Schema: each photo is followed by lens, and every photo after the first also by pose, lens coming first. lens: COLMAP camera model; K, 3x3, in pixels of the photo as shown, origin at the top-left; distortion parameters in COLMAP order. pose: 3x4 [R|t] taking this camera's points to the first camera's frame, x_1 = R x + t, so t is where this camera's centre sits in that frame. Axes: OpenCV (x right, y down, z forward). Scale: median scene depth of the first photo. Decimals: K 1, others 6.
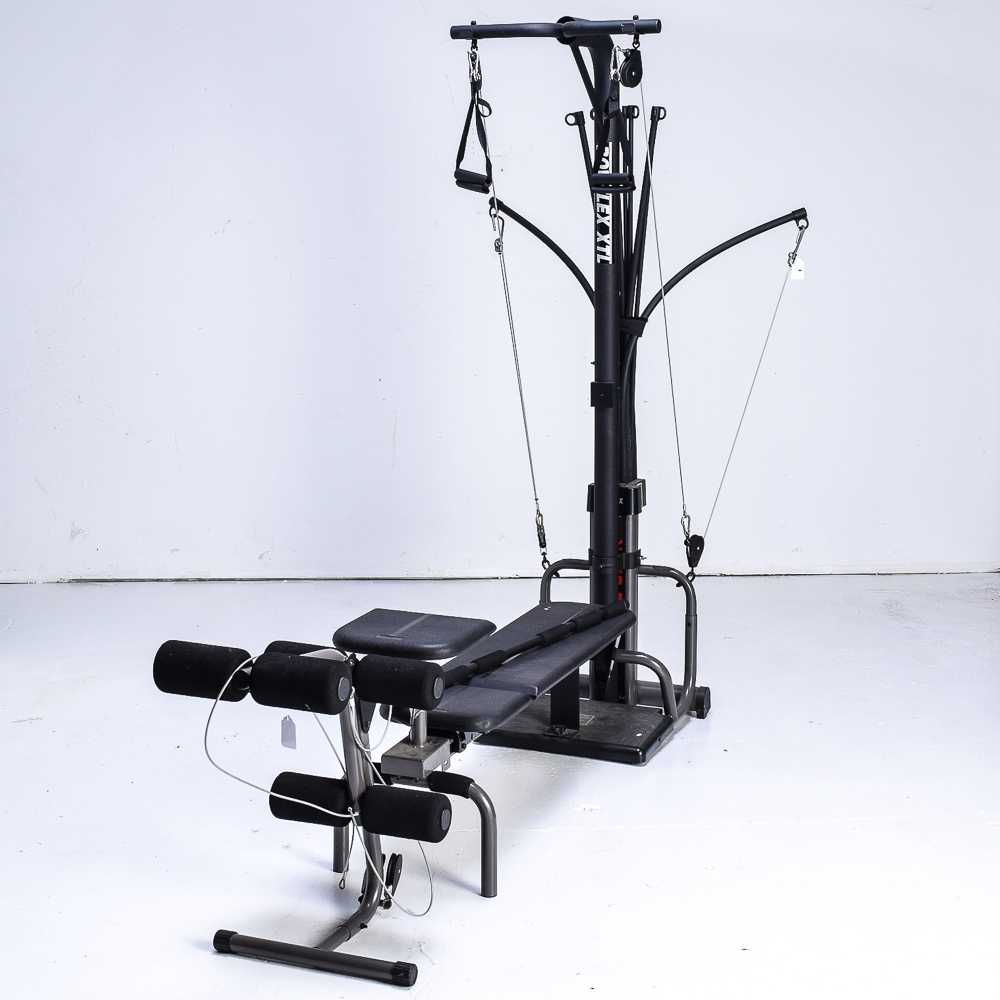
lens RADIAL K [[1907.8, 0, 540.6], [0, 1907.8, 499.2], [0, 0, 1]] dist [-0.066065, -0.107945]
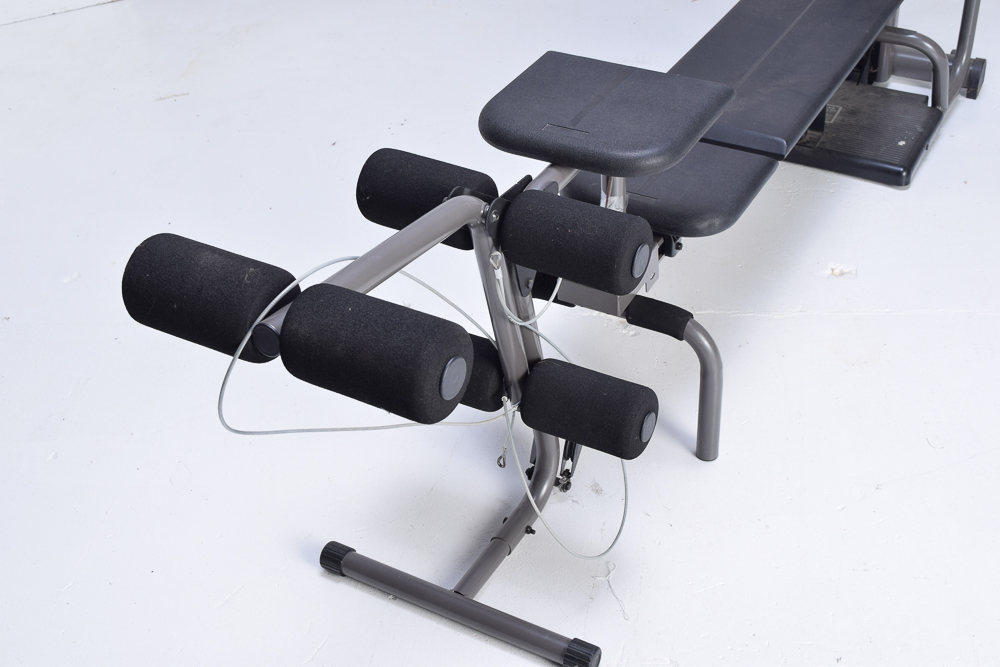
lens RADIAL K [[1306.3, 0, 500.0], [0, 1306.3, 333.5], [0, 0, 1]] dist [-0.018765, -0.029858]
pose [[0.986662, 0.045181, -0.156388, -0.024978], [0.027642, 0.900255, 0.434485, -0.045127], [0.160419, -0.433013, 0.886998, 0.482341]]
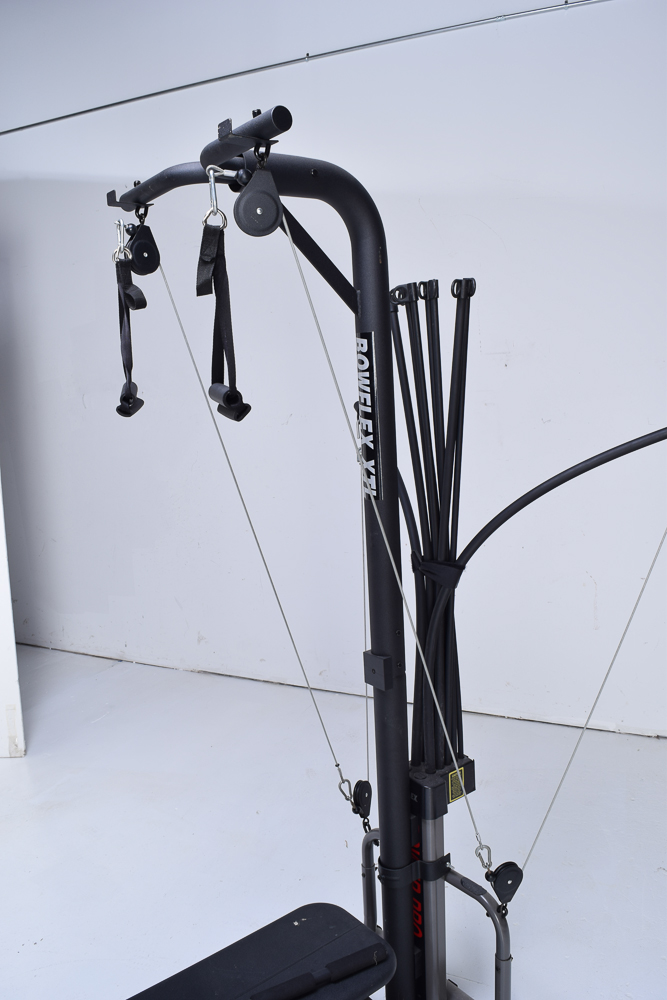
lens RADIAL K [[795.1, 0, 333.5], [0, 795.1, 500.0], [0, 0, 1]] dist [-0.080141, 0.004809]
pose [[0.856301, 0.041846, -0.514780, 0.187936], [-0.042284, 0.999046, 0.010876, -0.132912], [0.514744, 0.012454, 0.857254, 0.770891]]
